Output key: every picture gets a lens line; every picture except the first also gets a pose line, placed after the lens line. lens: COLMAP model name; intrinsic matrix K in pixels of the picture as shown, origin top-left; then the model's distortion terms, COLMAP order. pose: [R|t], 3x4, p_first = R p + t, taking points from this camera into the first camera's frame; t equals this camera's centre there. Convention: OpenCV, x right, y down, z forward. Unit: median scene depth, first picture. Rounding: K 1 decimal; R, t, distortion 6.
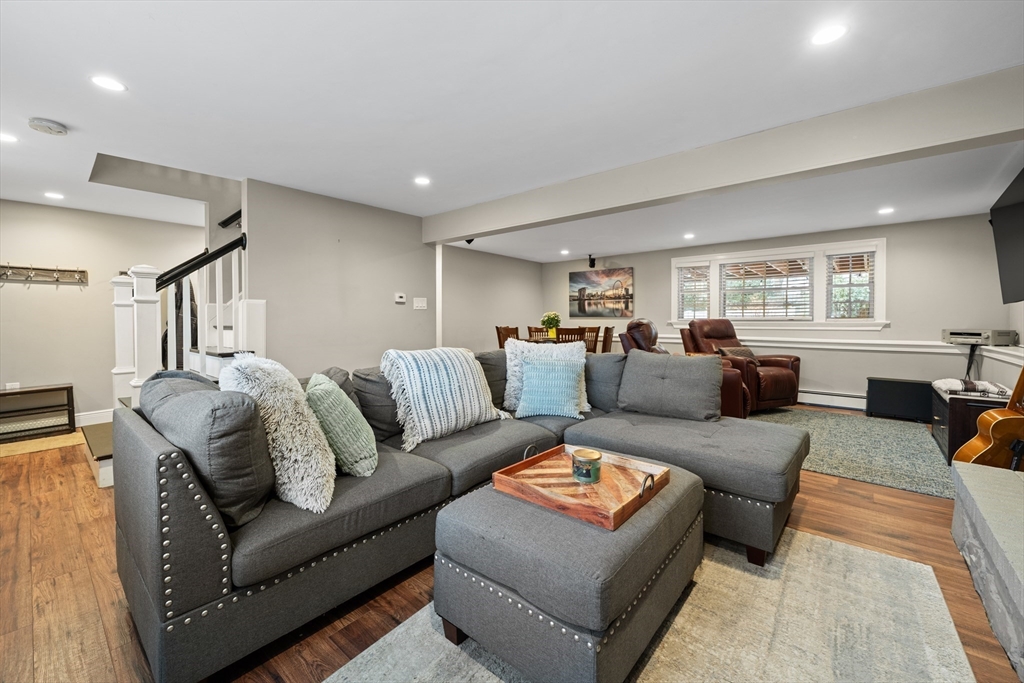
lens RADIAL K [[412.8, 0, 509.7], [0, 412.8, 326.5], [0, 0, 1]] dist [-0.004007, -0.000318]
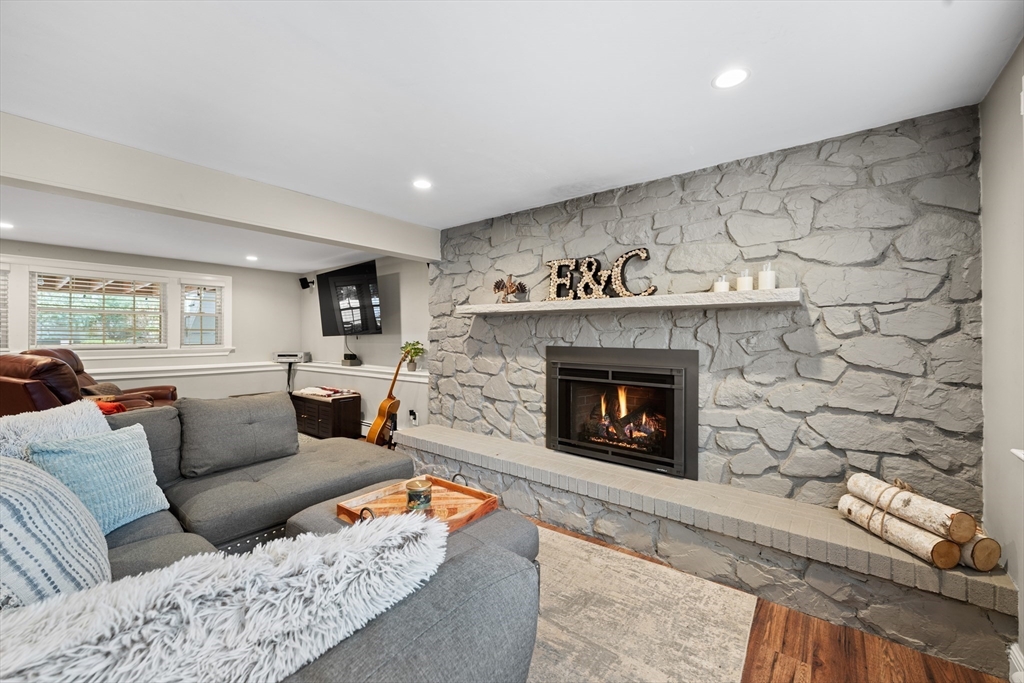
lens RADIAL K [[412.8, 0, 513.0], [0, 412.8, 341.3], [0, 0, 1]] dist [-0.004007, -0.000318]
pose [[-0.051747, -0.012220, 0.998585, -0.338903], [0.016474, 0.999779, 0.013088, -0.034944], [-0.998524, 0.017128, -0.051535, 0.276778]]
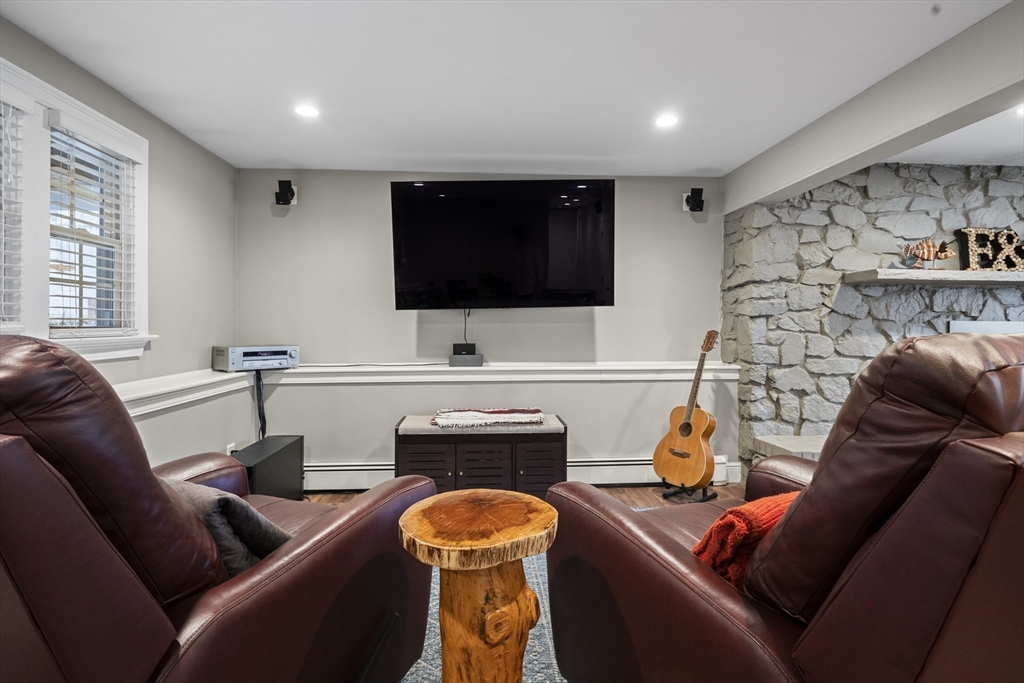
lens RADIAL K [[510.5, 0, 513.2], [0, 510.5, 334.9], [0, 0, 1]] dist [0.002272, 0.000289]
pose [[-0.716544, -0.014080, 0.697400, 0.293307], [0.011703, 0.999413, 0.032202, -0.028361], [-0.697444, 0.031236, -0.715958, 1.218370]]
